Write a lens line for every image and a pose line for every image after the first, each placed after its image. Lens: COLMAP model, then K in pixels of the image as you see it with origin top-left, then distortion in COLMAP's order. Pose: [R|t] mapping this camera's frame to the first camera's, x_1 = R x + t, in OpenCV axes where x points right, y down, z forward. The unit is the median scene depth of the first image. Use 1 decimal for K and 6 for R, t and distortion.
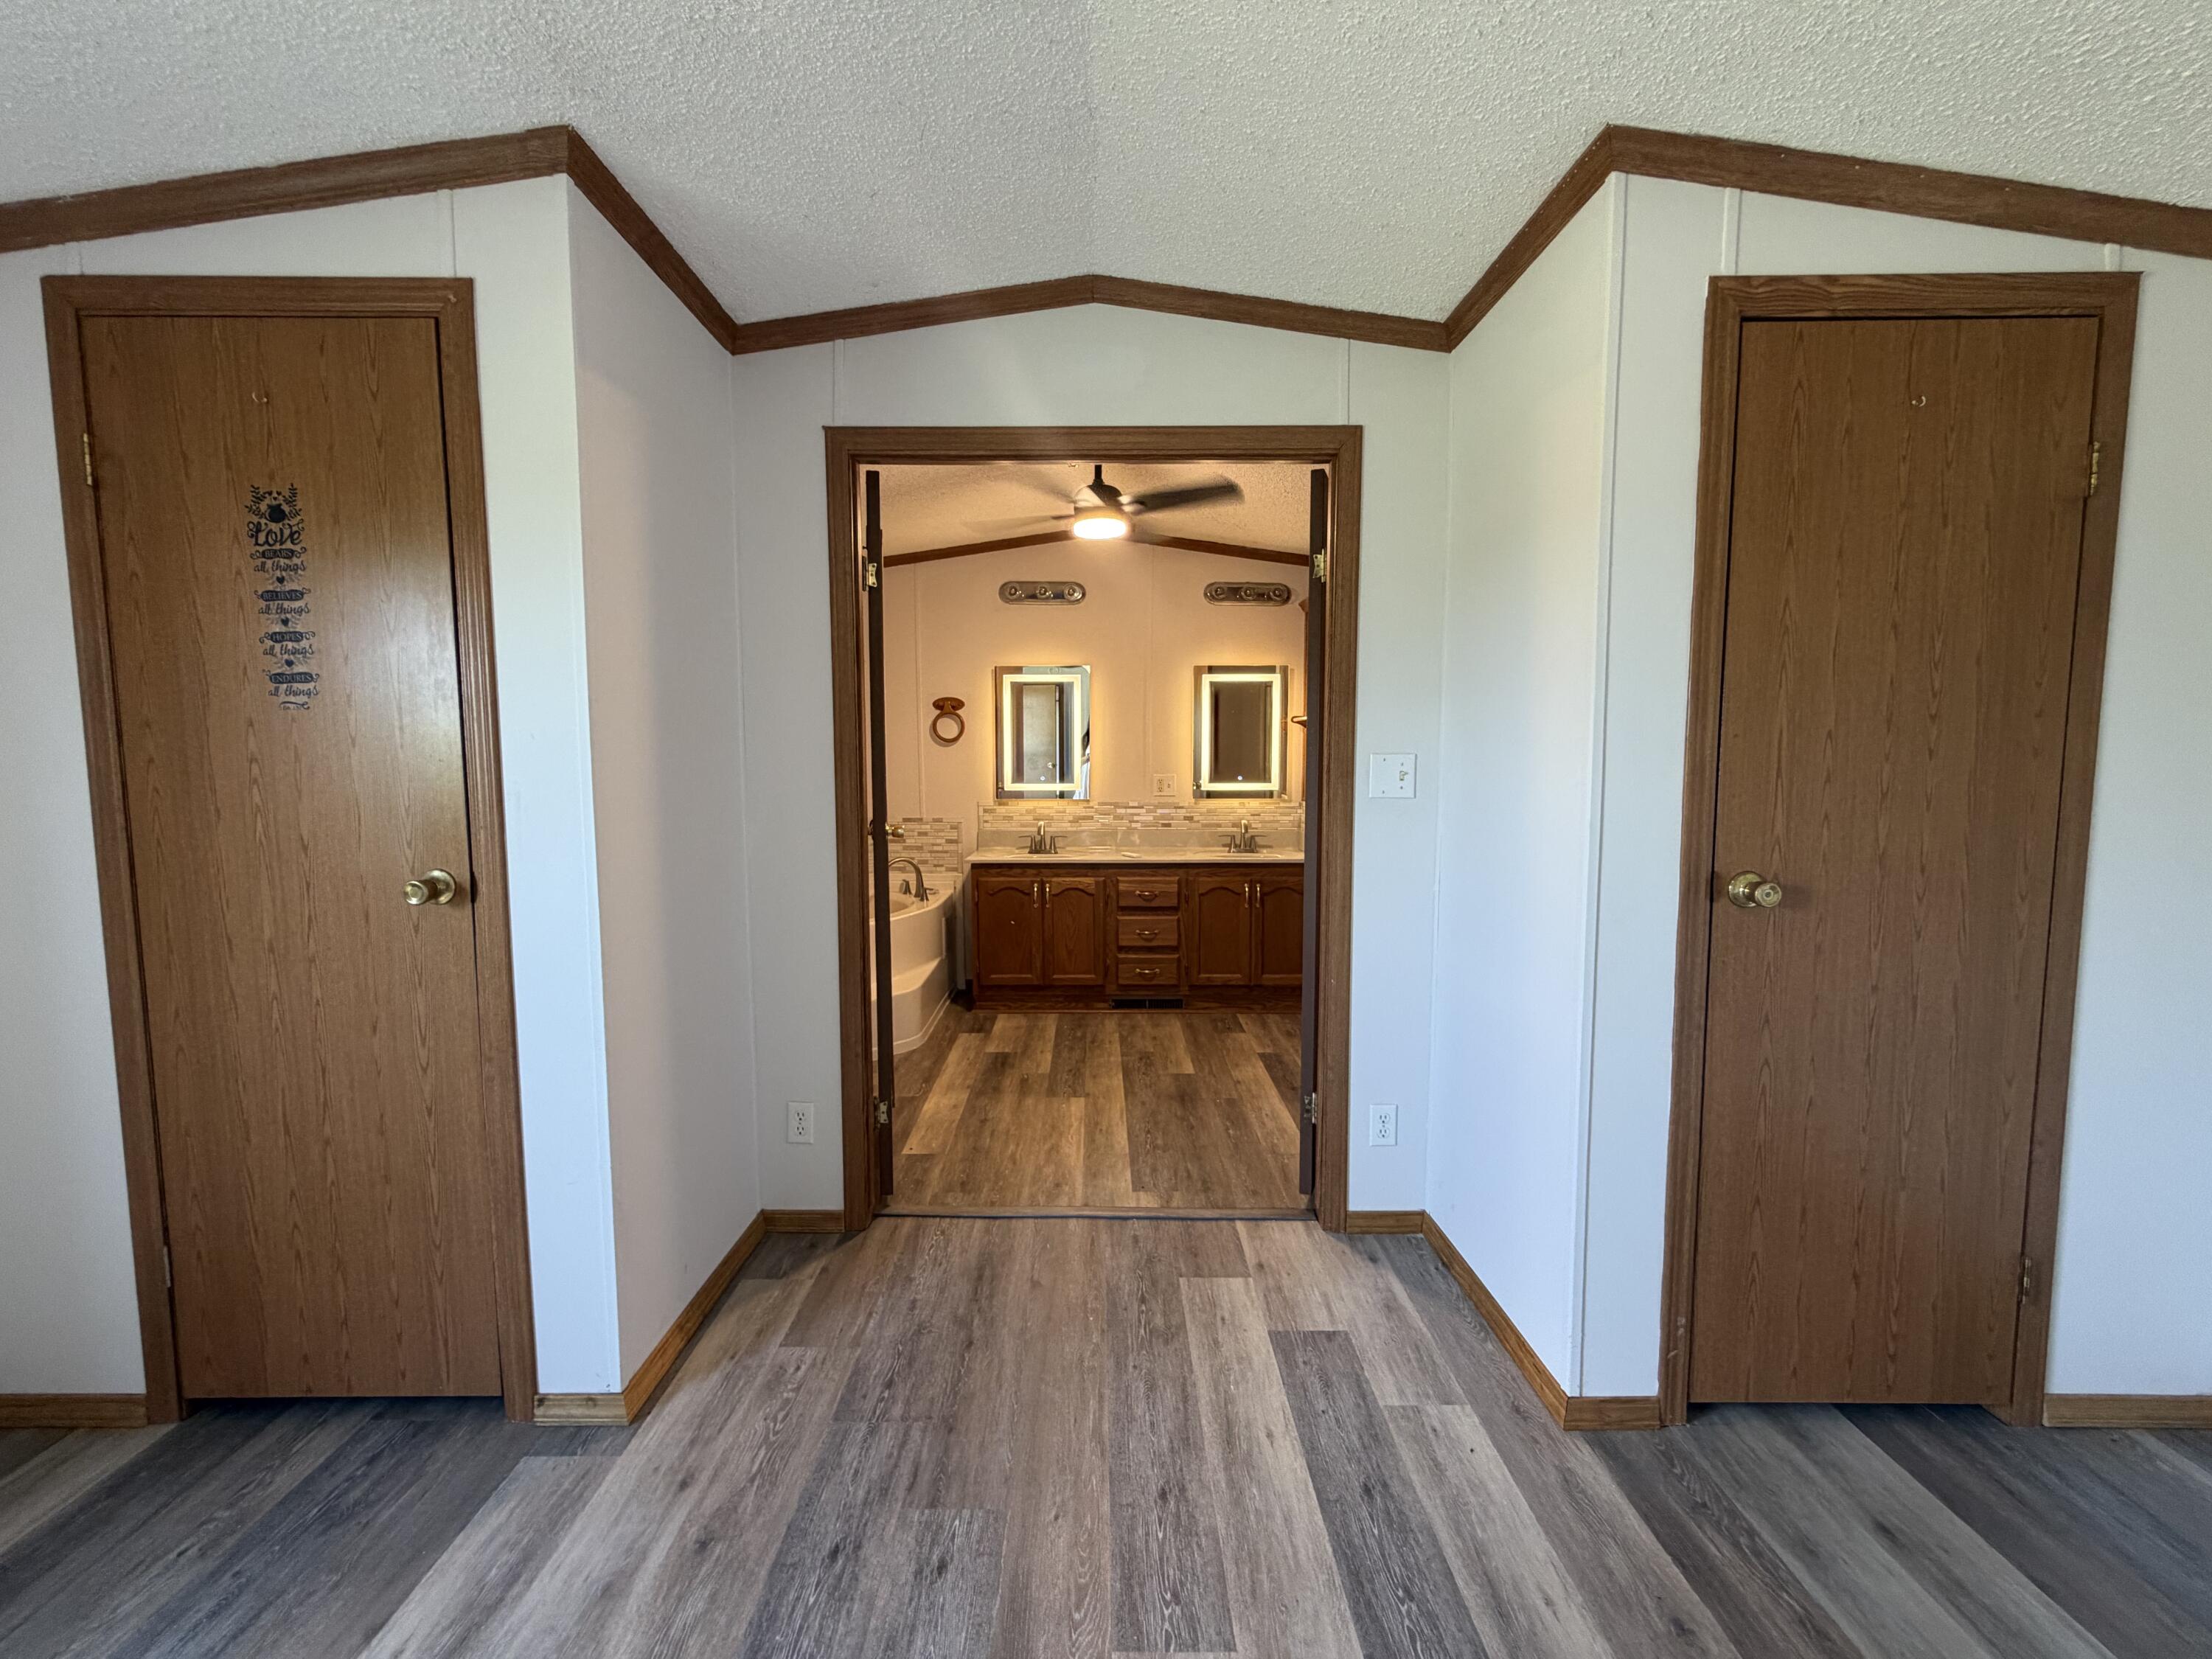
lens RADIAL K [[887.2, 0, 1099.3], [0, 887.2, 825.7], [0, 0, 1]] dist [0.000453, 0.000241]
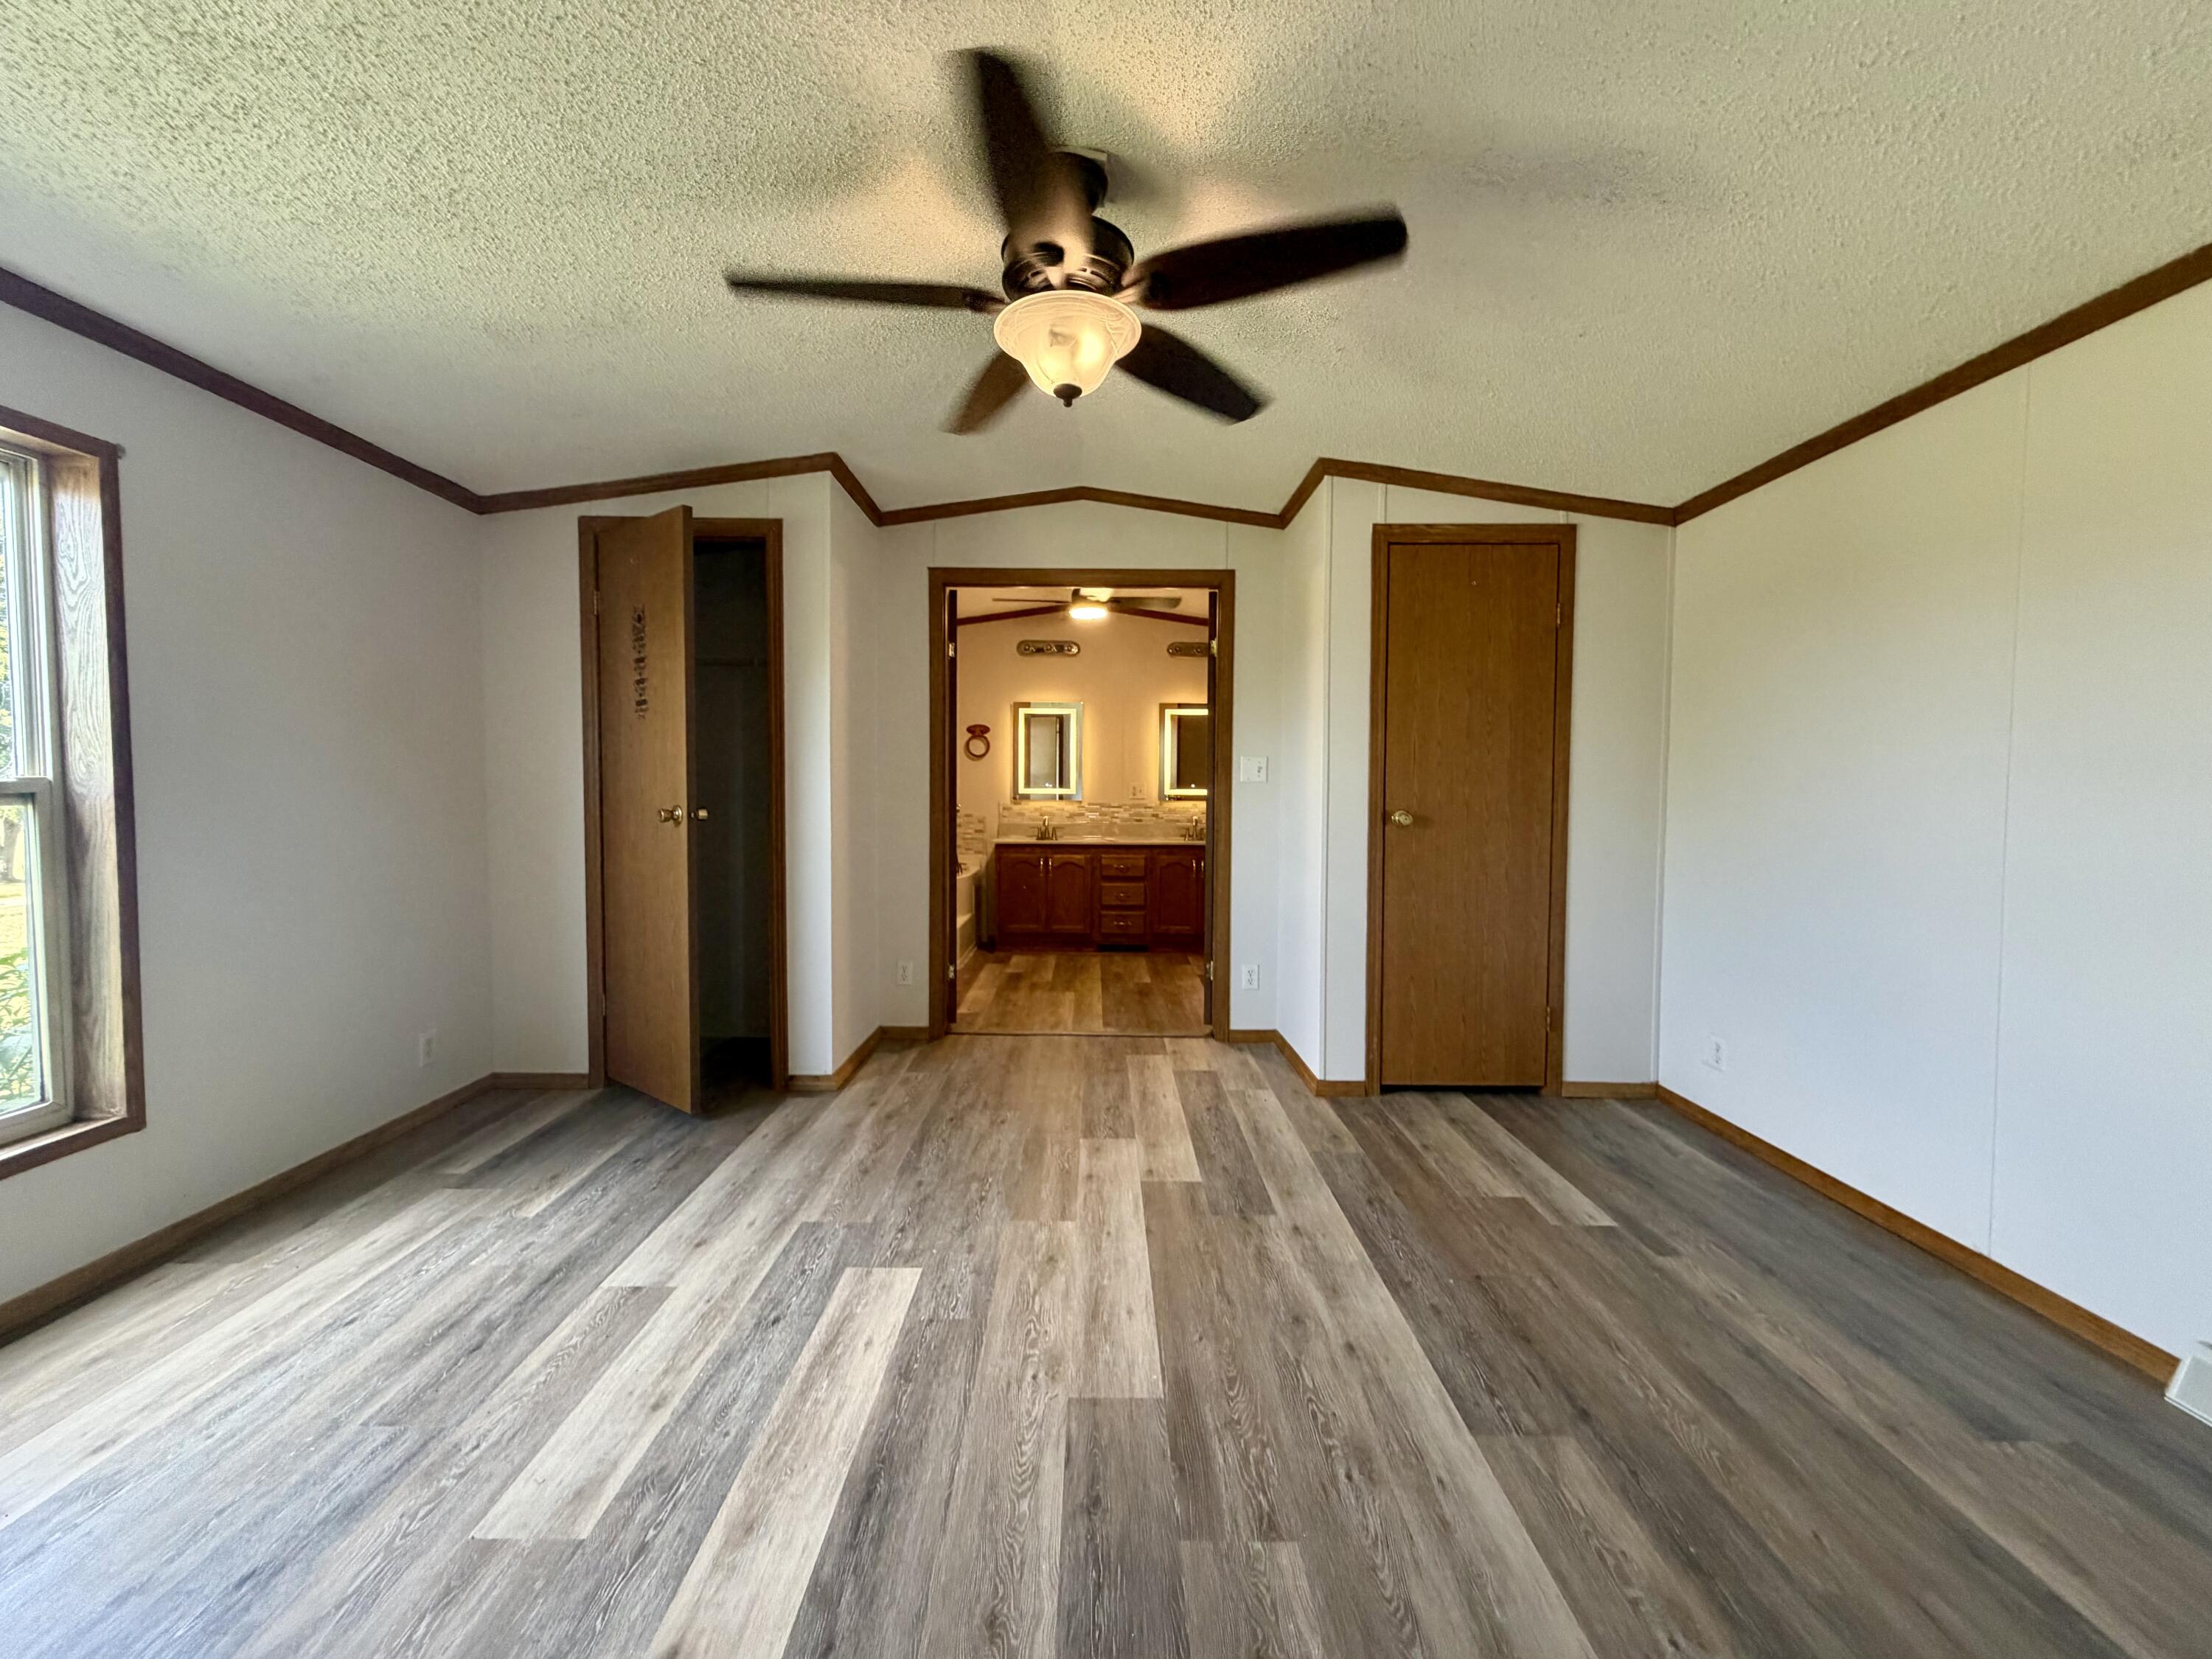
lens RADIAL K [[887.2, 0, 1098.0], [0, 887.2, 822.3], [0, 0, 1]] dist [0.000453, 0.000241]
pose [[0.999965, 0.008322, 0.000014, 0.018461], [-0.008314, 0.999142, -0.040570, 0.075766], [-0.000352, 0.040568, 0.999177, -0.456641]]
